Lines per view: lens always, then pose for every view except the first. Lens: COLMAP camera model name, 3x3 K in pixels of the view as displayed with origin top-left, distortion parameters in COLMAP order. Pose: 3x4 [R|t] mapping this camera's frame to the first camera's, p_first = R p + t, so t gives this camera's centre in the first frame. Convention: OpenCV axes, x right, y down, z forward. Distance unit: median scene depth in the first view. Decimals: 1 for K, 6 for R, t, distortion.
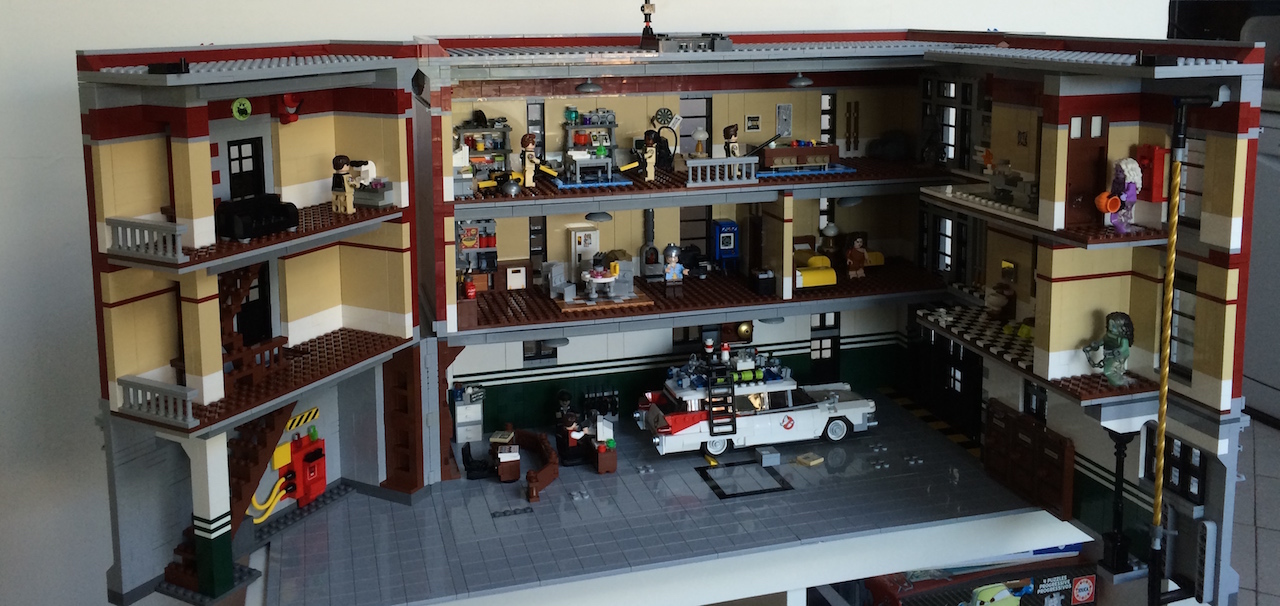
lens RADIAL K [[1116.5, 0, 638.3], [0, 1116.5, 151.6], [0, 0, 1]] dist [0.071843, 0.001748]
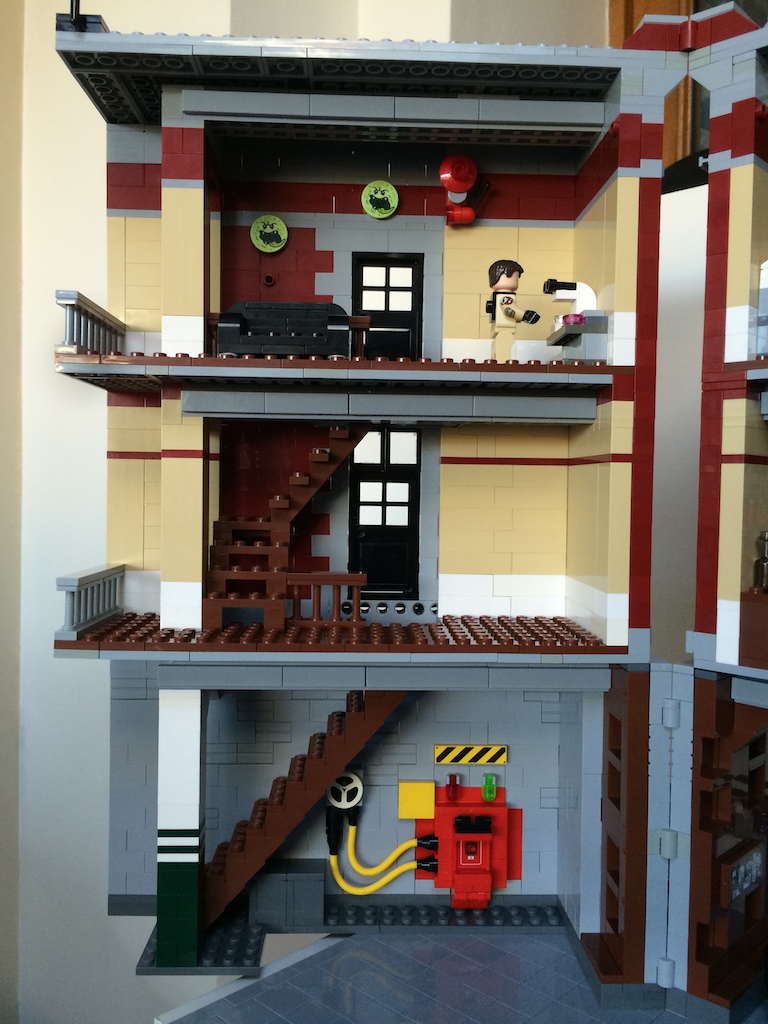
lens RADIAL K [[885.5, 0, 384.0], [0, 885.5, 512.0], [0, 0, 1]] dist [0.065358, -0.089091]
pose [[0.503255, 0.037749, -0.863313, 0.062248], [-0.136508, 0.989974, -0.036287, 0.121484], [0.853288, 0.136111, 0.503363, 0.637126]]
